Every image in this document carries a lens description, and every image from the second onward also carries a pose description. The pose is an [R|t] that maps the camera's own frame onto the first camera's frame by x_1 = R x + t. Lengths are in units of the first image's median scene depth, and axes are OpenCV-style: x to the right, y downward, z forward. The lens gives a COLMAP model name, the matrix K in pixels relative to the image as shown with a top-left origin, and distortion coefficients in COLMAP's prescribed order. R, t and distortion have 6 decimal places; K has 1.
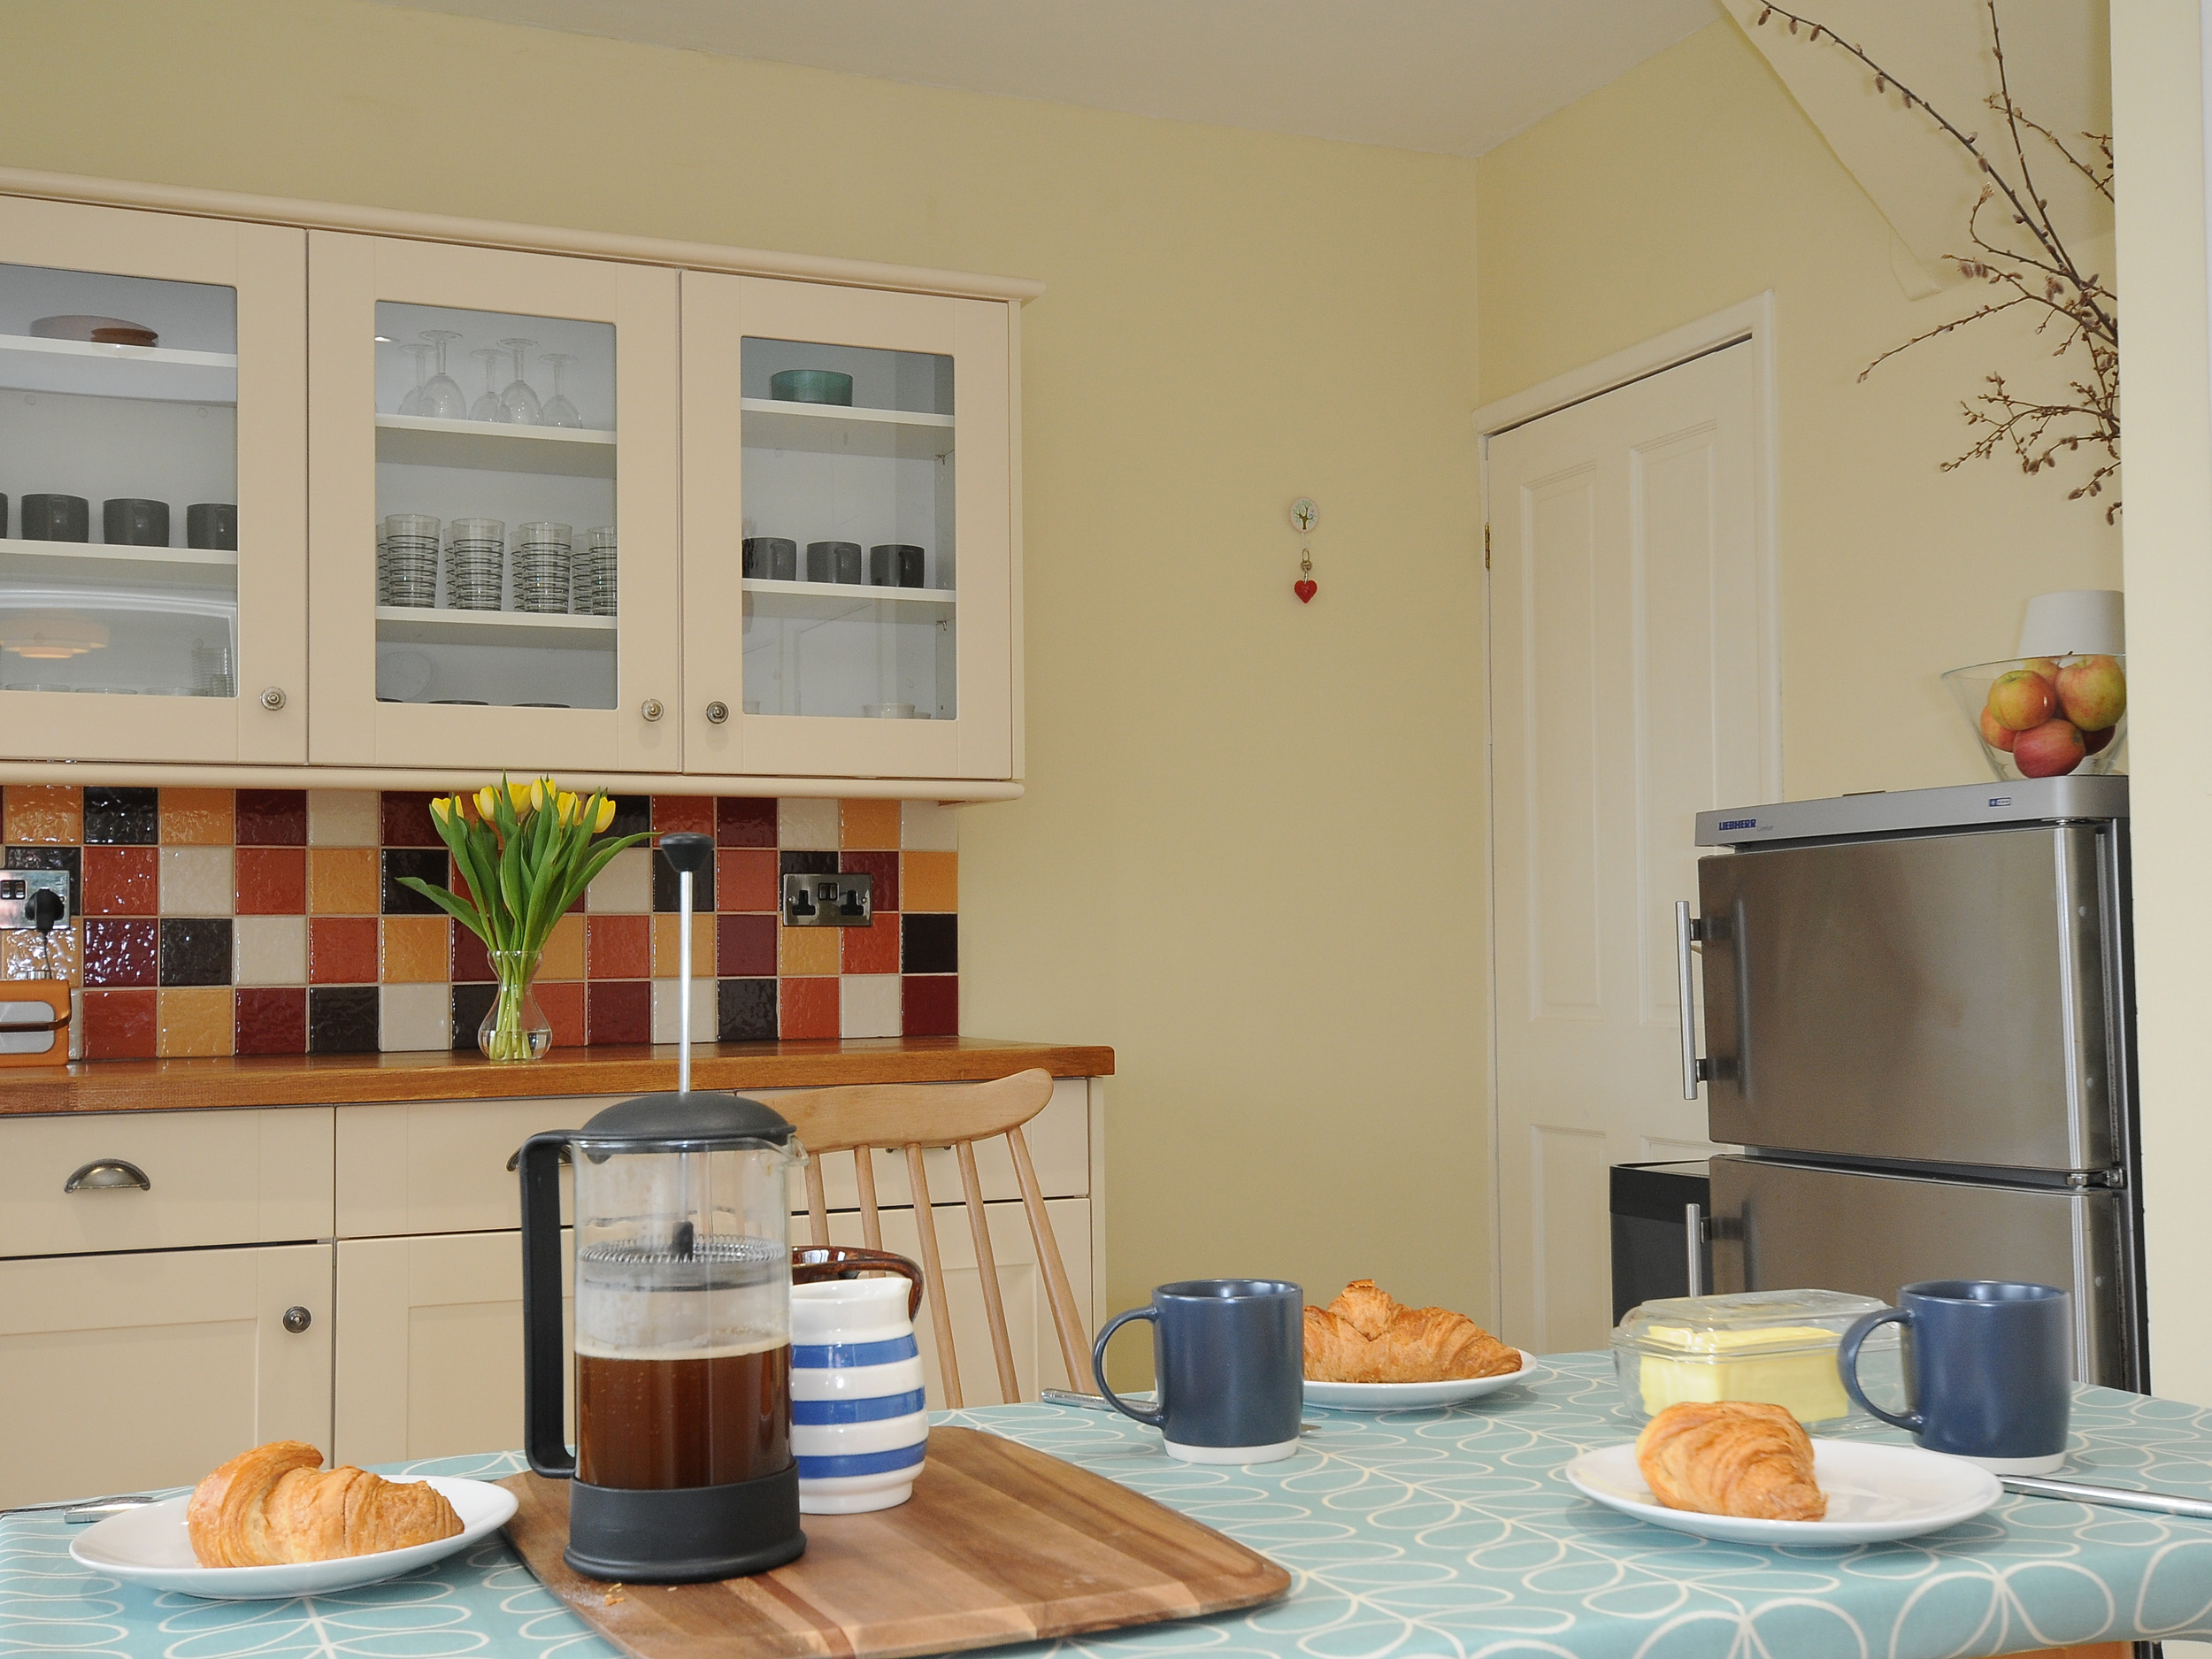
lens RADIAL K [[2577.5, 0, 1106.0], [0, 2577.5, 829.5], [0, 0, 1]] dist [0.038356, 0.027977]
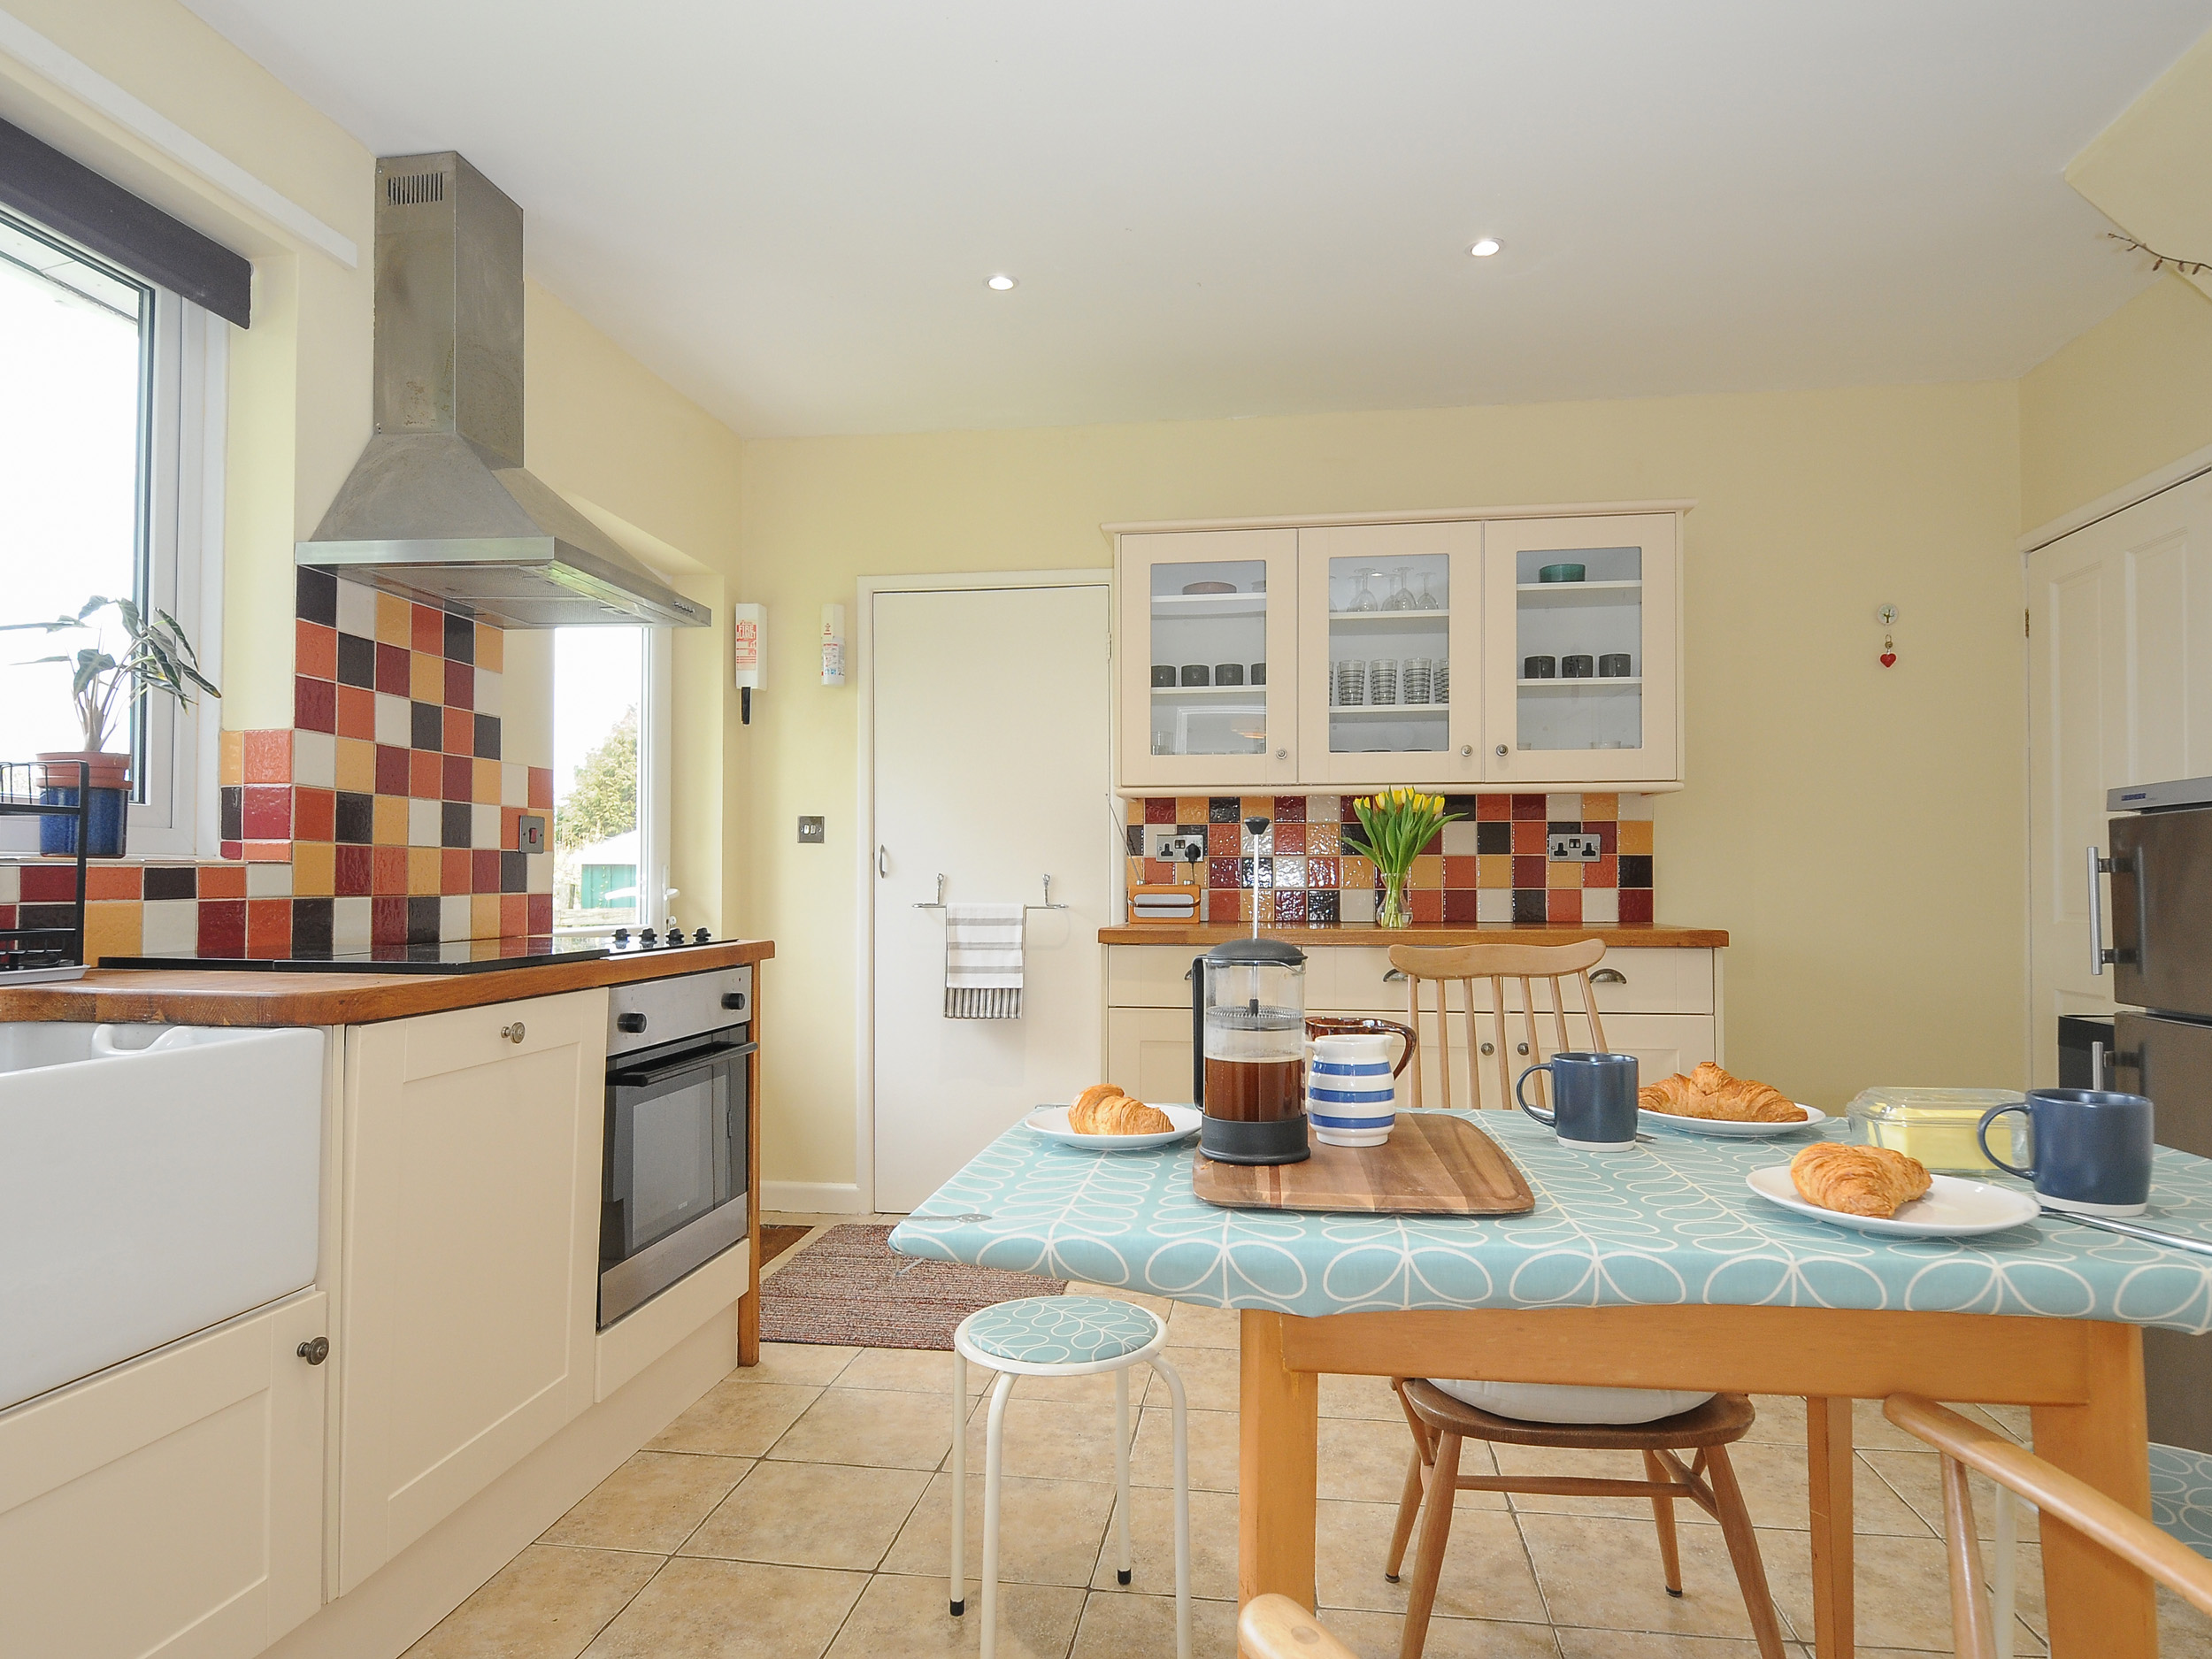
lens RADIAL K [[1340.2, 0, 1106.0], [0, 1340.2, 829.5], [0, 0, 1]] dist [0.000401, -0.002931]
pose [[0.835112, -0.010578, -0.549979, 0.157965], [0.017784, 0.999812, 0.007774, 0.000579], [0.549793, -0.016273, 0.835143, 0.004996]]
